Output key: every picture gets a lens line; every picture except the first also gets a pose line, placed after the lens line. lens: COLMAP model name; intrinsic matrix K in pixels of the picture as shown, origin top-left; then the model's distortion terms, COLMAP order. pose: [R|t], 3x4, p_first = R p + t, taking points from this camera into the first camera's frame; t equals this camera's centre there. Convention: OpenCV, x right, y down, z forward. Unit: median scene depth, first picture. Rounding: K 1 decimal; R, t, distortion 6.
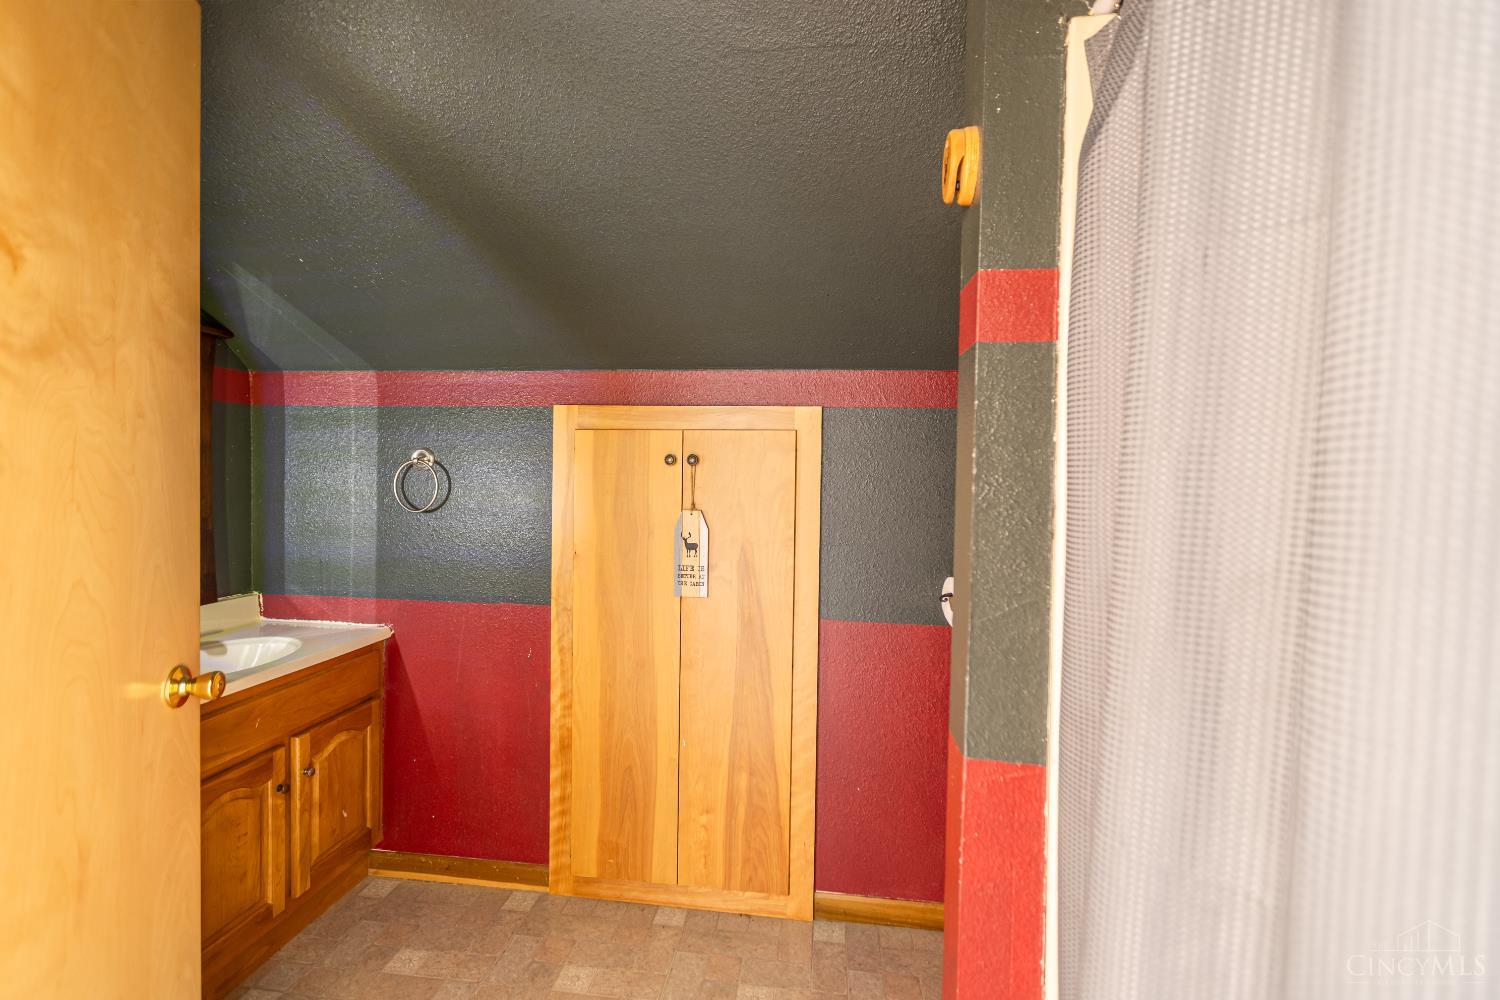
lens RADIAL K [[680.2, 0, 750.0], [0, 680.2, 500.0], [0, 0, 1]] dist [0.003402, 0.000133]
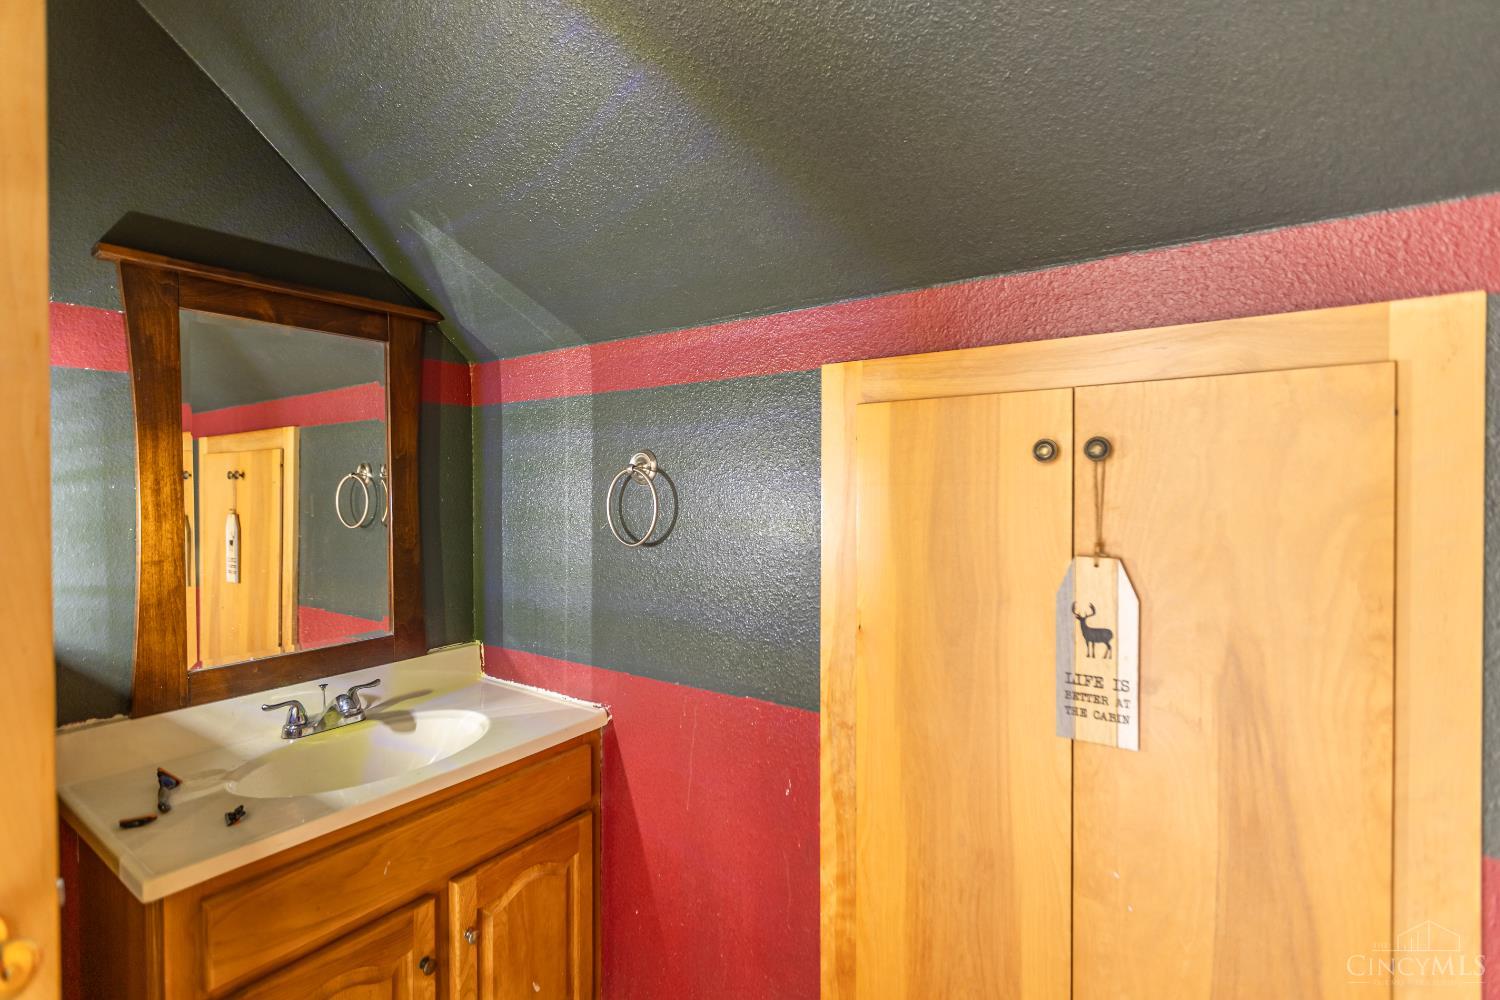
lens RADIAL K [[680.2, 0, 750.0], [0, 680.2, 500.0], [0, 0, 1]] dist [0.003402, 0.000133]
pose [[0.884439, -0.009609, -0.466557, -0.076033], [0.005021, 0.999926, -0.011075, -0.019621], [0.466629, 0.007453, 0.884422, 0.466785]]
